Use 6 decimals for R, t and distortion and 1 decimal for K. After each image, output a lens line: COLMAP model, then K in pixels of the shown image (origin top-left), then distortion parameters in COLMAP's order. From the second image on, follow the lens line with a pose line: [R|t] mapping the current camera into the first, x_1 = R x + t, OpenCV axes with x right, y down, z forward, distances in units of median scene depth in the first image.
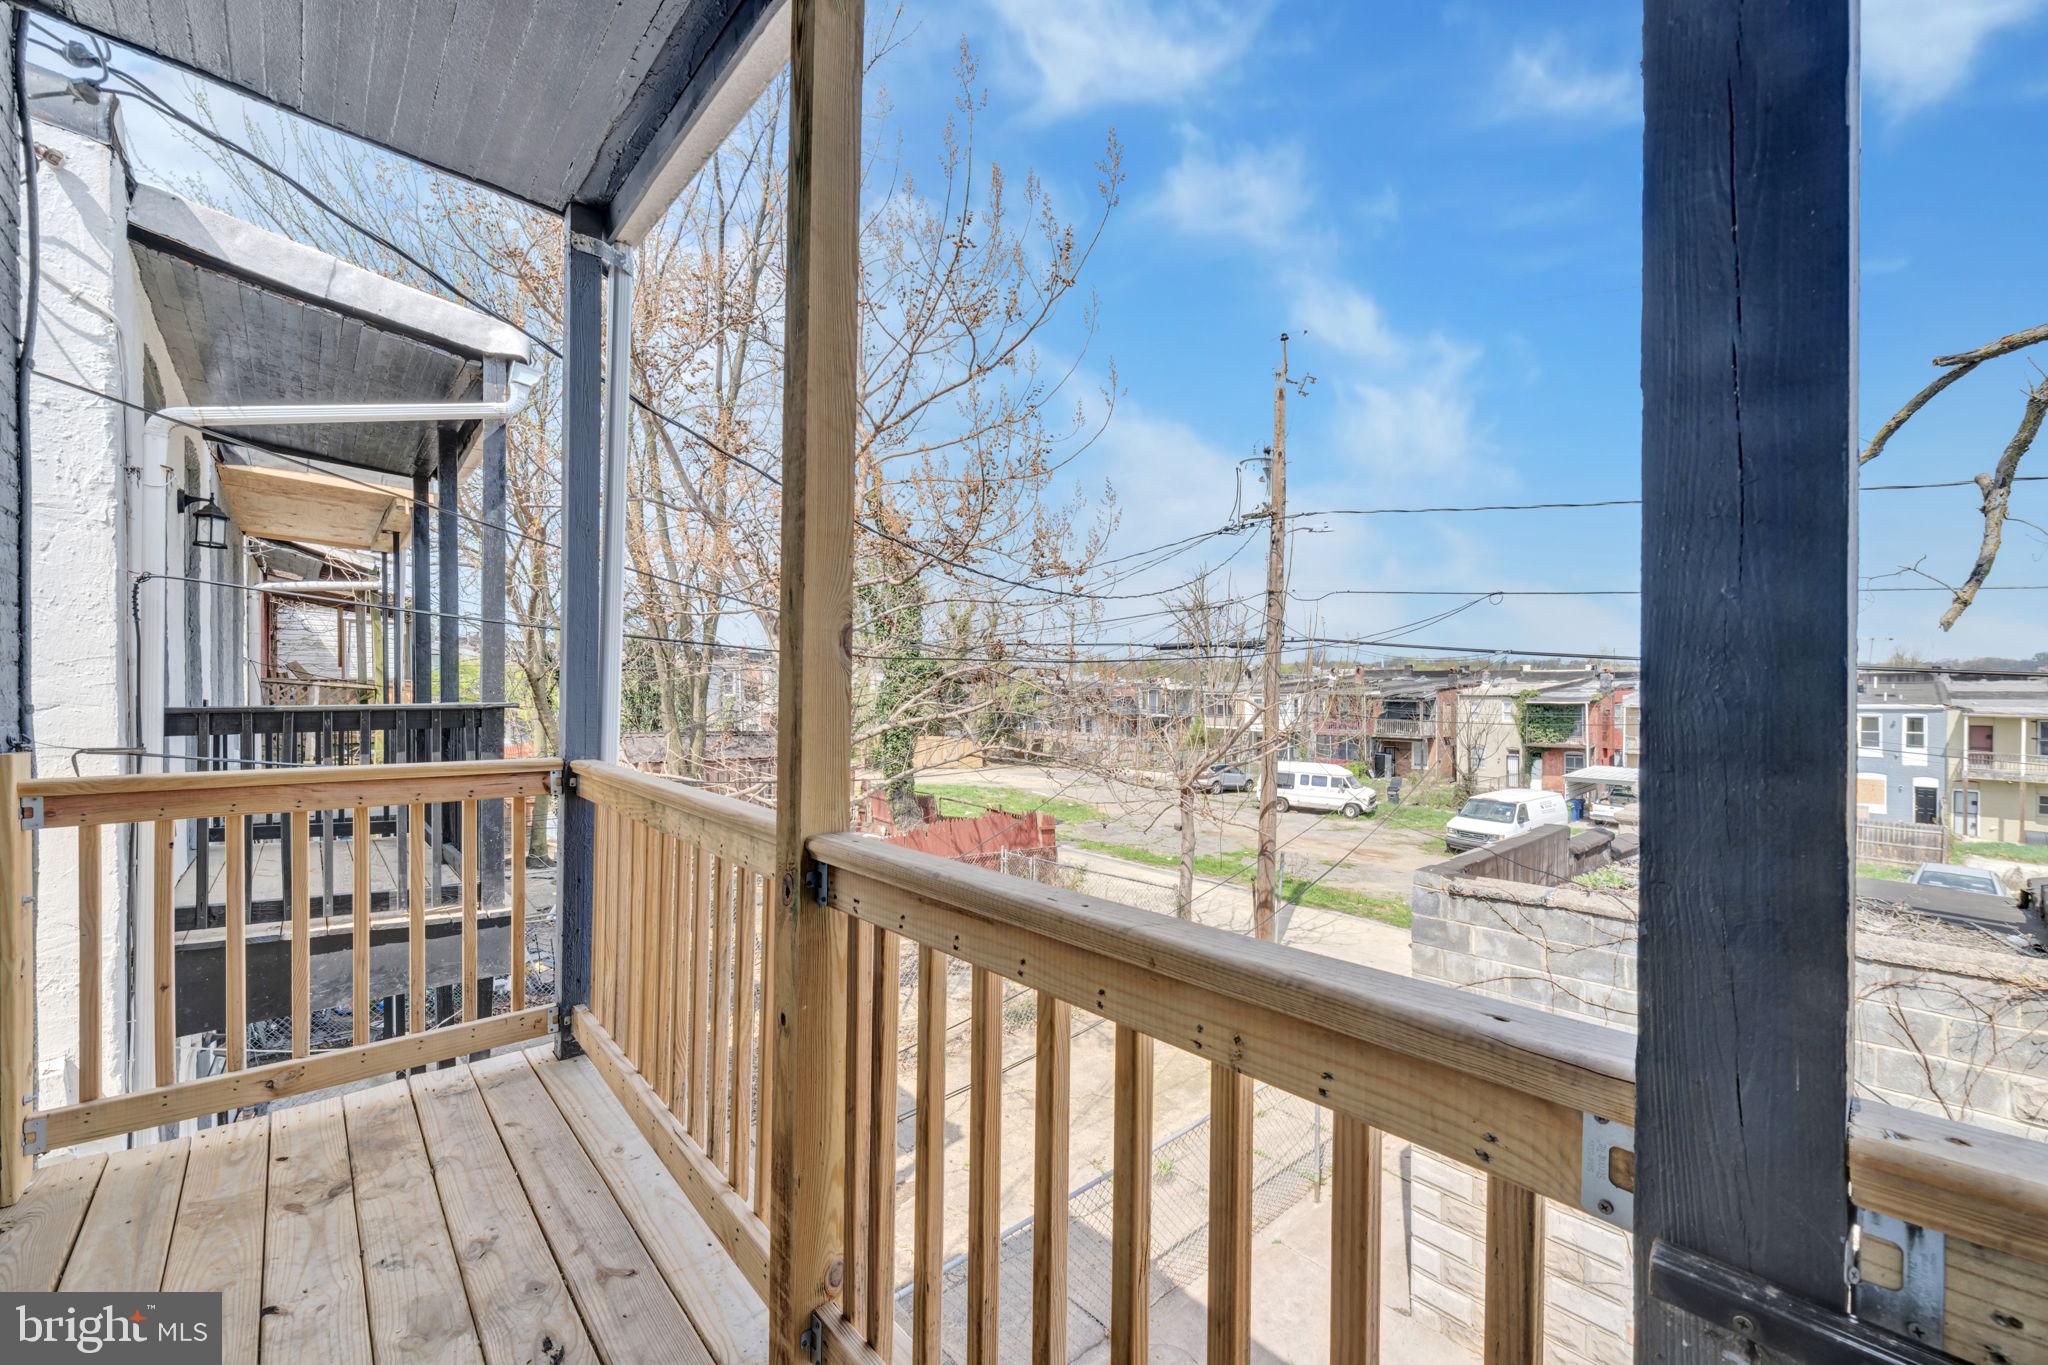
lens RADIAL K [[806.0, 0, 1024.2], [0, 806.0, 694.0], [0, 0, 1]] dist [0.000594, -0.000698]
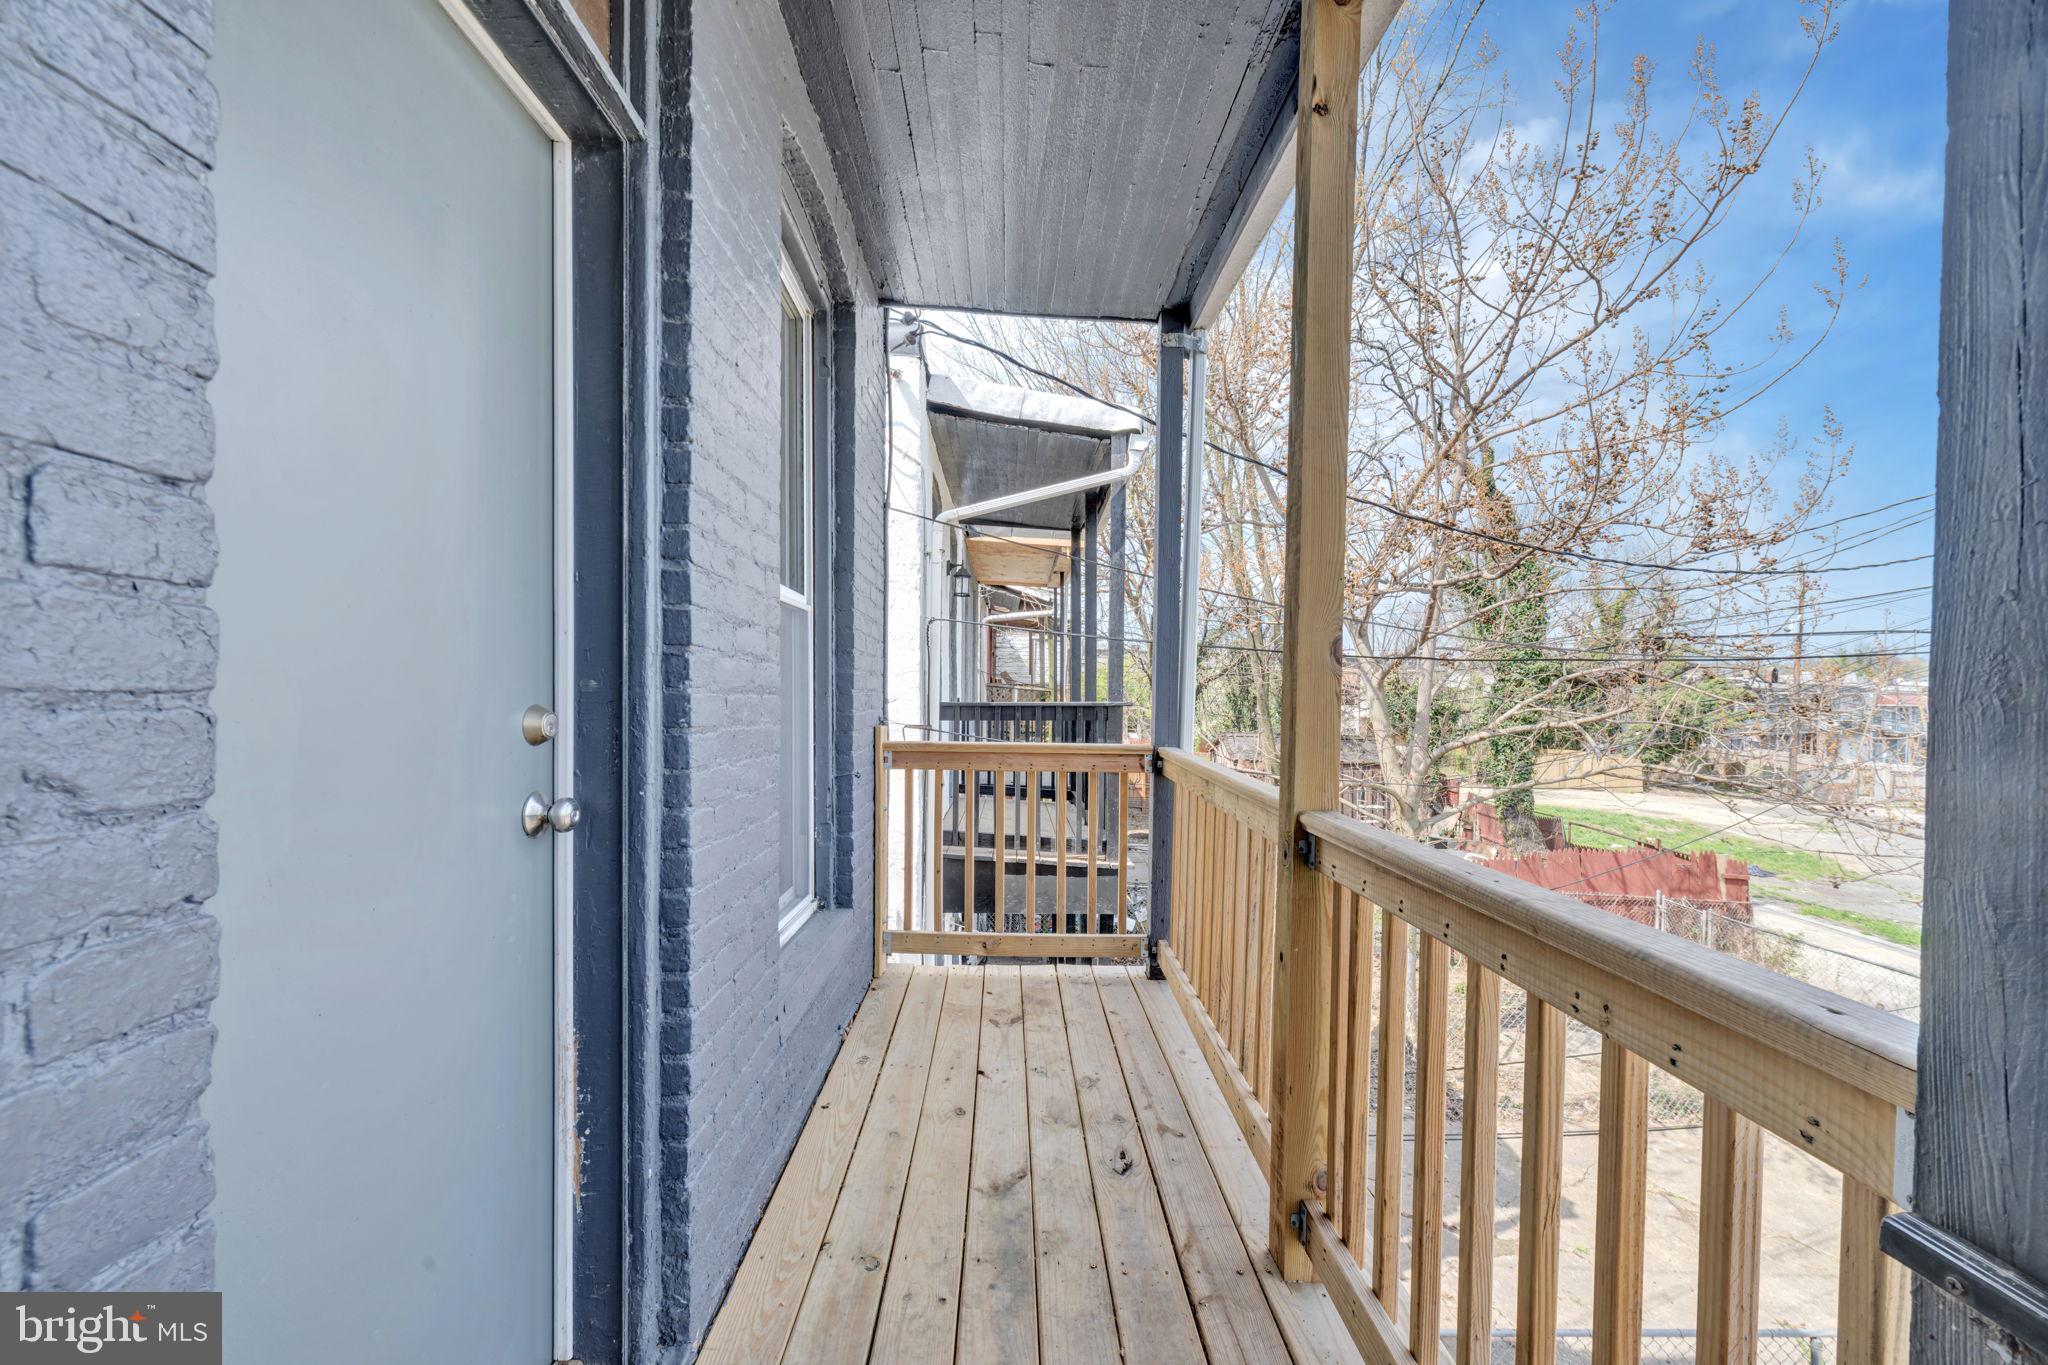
lens RADIAL K [[806.0, 0, 1024.2], [0, 806.0, 694.0], [0, 0, 1]] dist [0.000594, -0.000698]
pose [[0.756253, 0.006015, -0.654252, 0.104299], [-0.009038, 0.999958, -0.001255, 0.001940], [0.654217, 0.006862, 0.756276, -0.098584]]
